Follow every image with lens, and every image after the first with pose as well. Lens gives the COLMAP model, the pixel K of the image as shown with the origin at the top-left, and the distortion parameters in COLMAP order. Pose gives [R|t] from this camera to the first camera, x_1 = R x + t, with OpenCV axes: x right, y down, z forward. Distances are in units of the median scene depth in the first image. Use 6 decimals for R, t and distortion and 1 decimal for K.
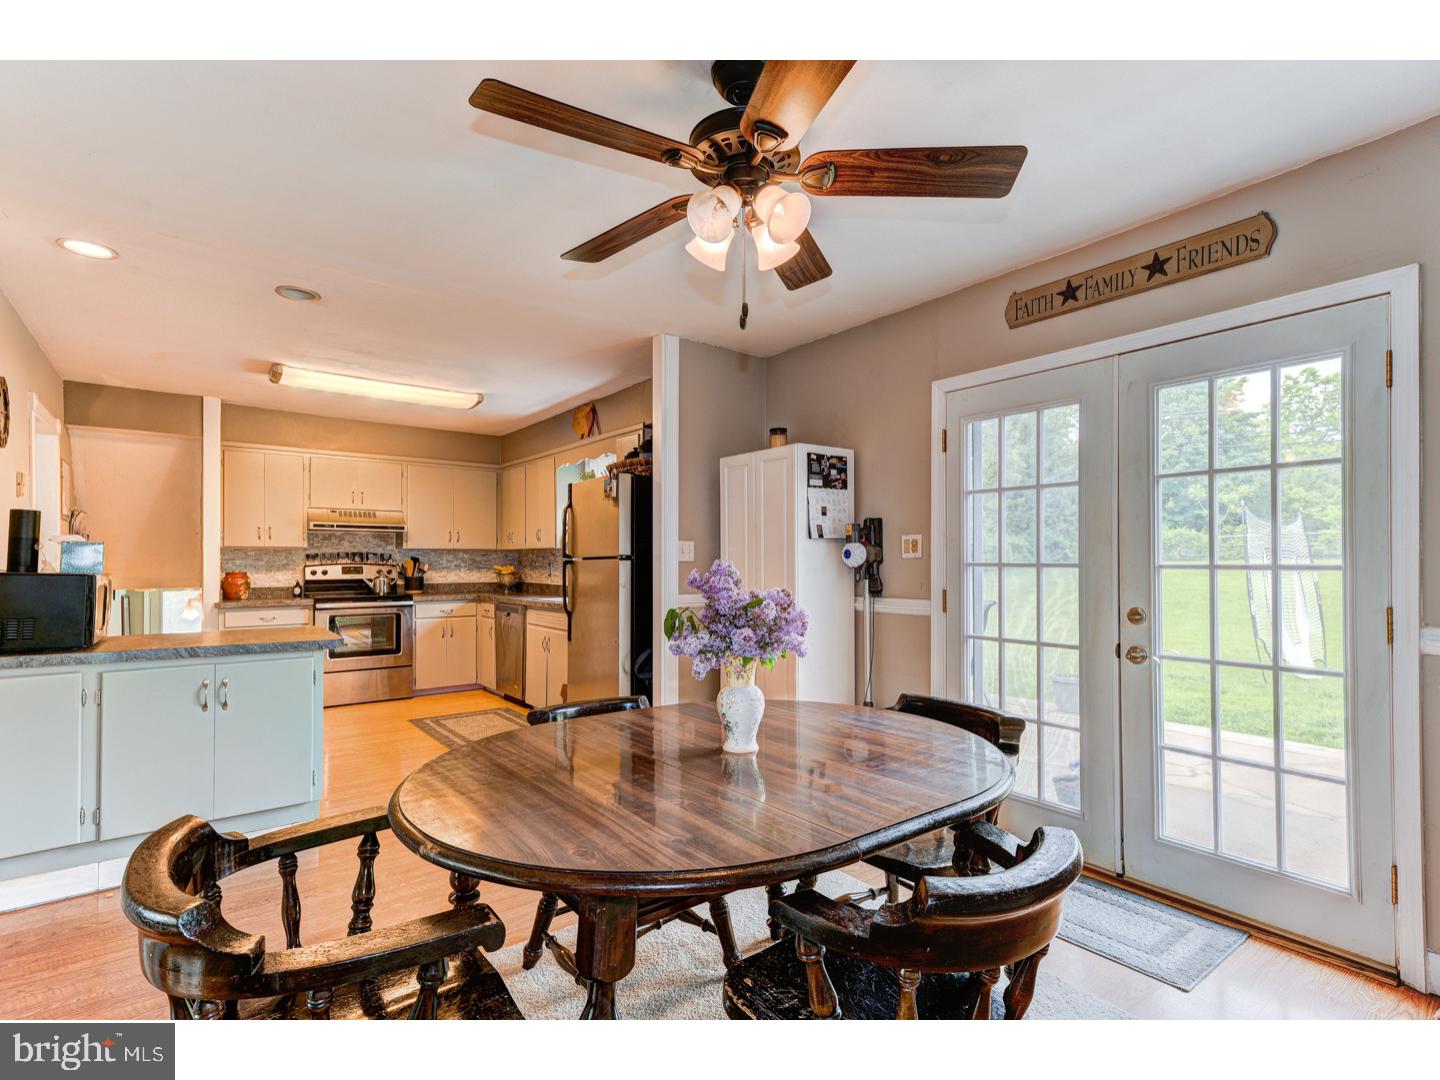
lens RADIAL K [[699.4, 0, 714.6], [0, 699.4, 562.6], [0, 0, 1]] dist [0.005066, 0.000629]
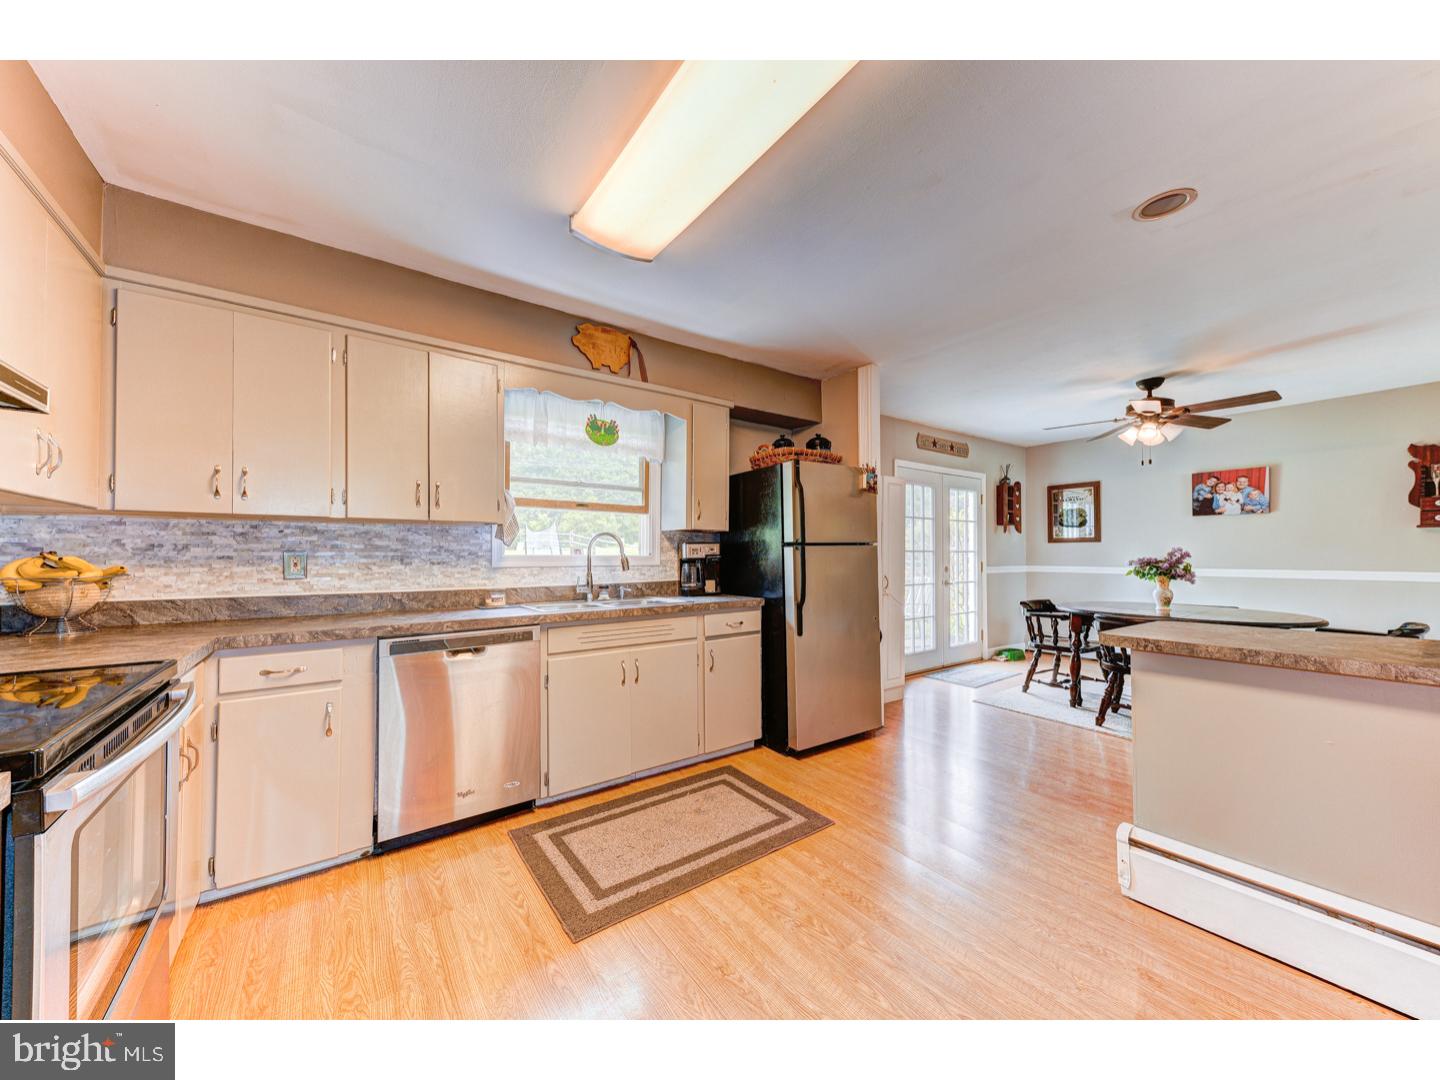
lens RADIAL K [[517.1, 0, 717.5], [0, 517.1, 547.0], [0, 0, 1]] dist [0.001139, 0.000053]
pose [[0.022322, 0.014104, 0.999651, -0.615282], [0.008025, 0.999866, -0.014286, 0.006637], [-0.999719, 0.008341, 0.022206, 0.768428]]
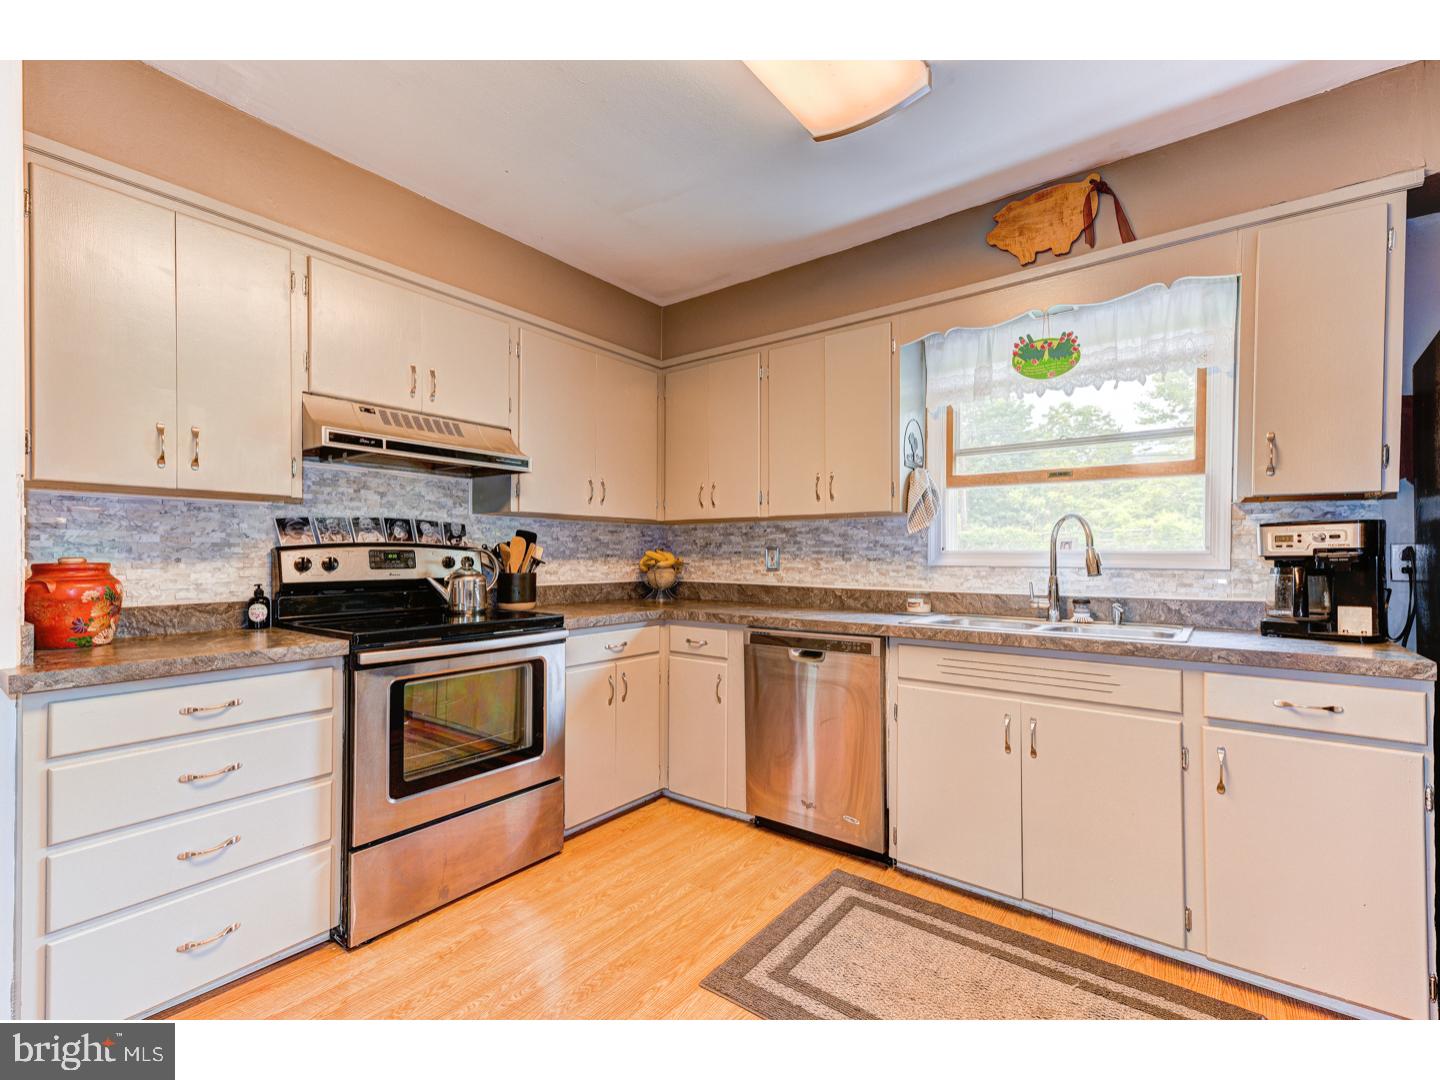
lens RADIAL K [[631.1, 0, 722.4], [0, 631.1, 554.5], [0, 0, 1]] dist [0.009394, -0.000368]
pose [[0.964415, -0.000185, 0.264393, -0.430937], [0.001517, 0.999987, -0.004832, 0.010428], [-0.264389, 0.005061, 0.964403, 0.582553]]
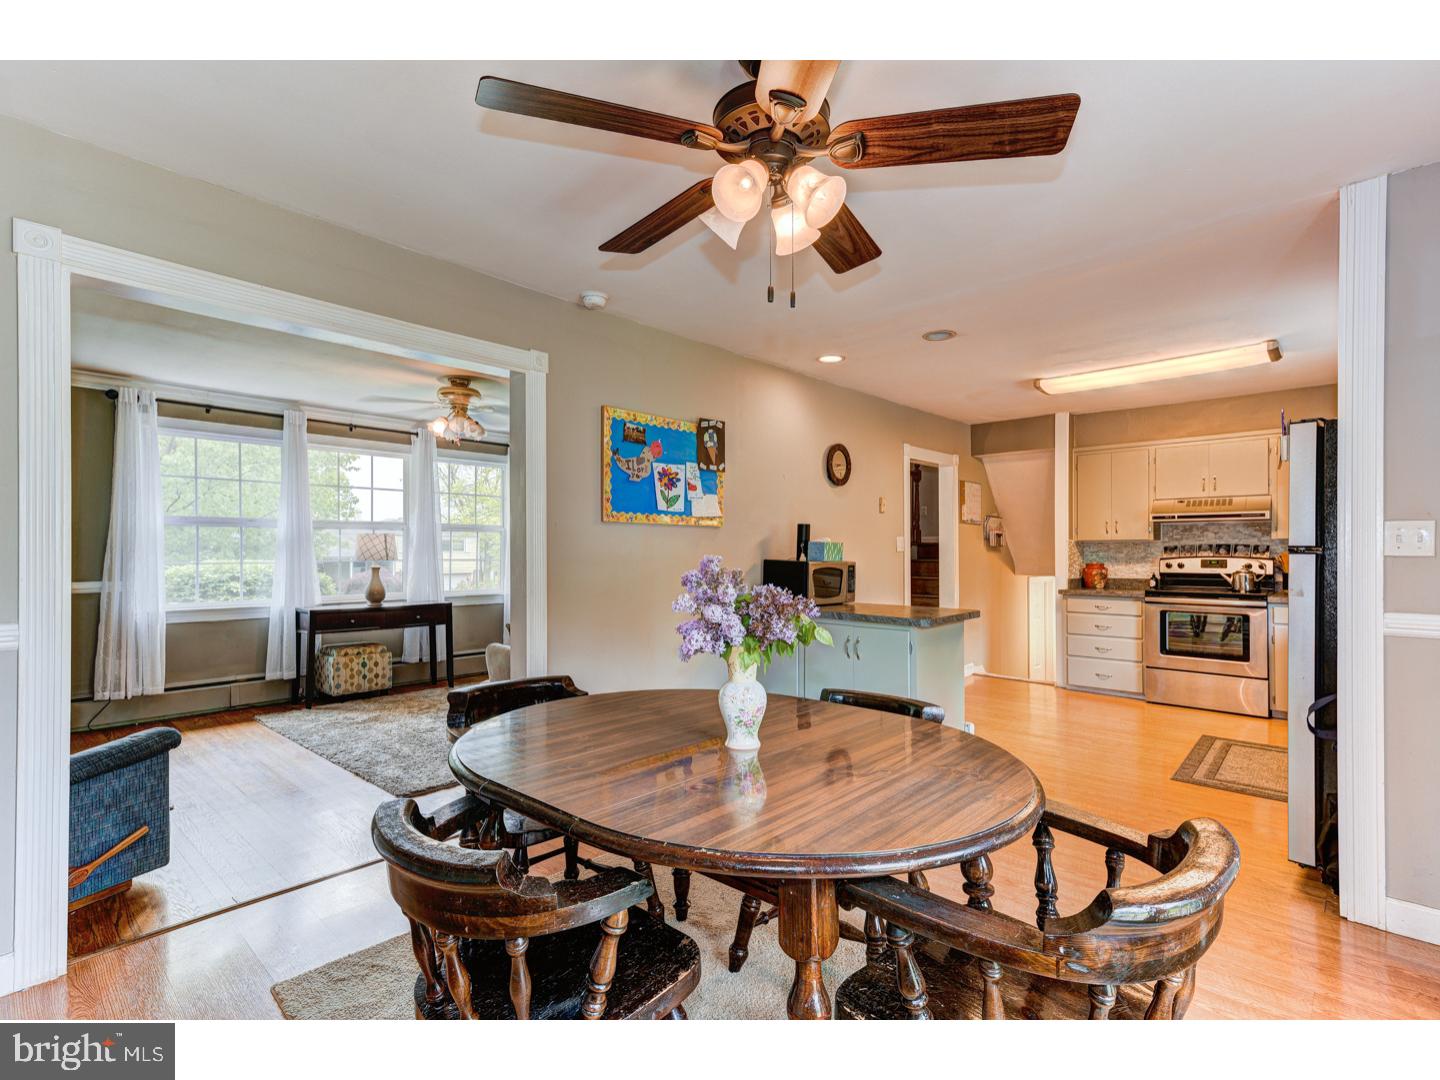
lens RADIAL K [[683.7, 0, 718.1], [0, 683.7, 547.4], [0, 0, 1]] dist [0.026132, 0.000317]
pose [[0.169285, -0.007575, -0.985538, 0.267518], [-0.002113, 0.999965, -0.008049, -0.001760], [0.985565, 0.003445, 0.169263, 0.212839]]
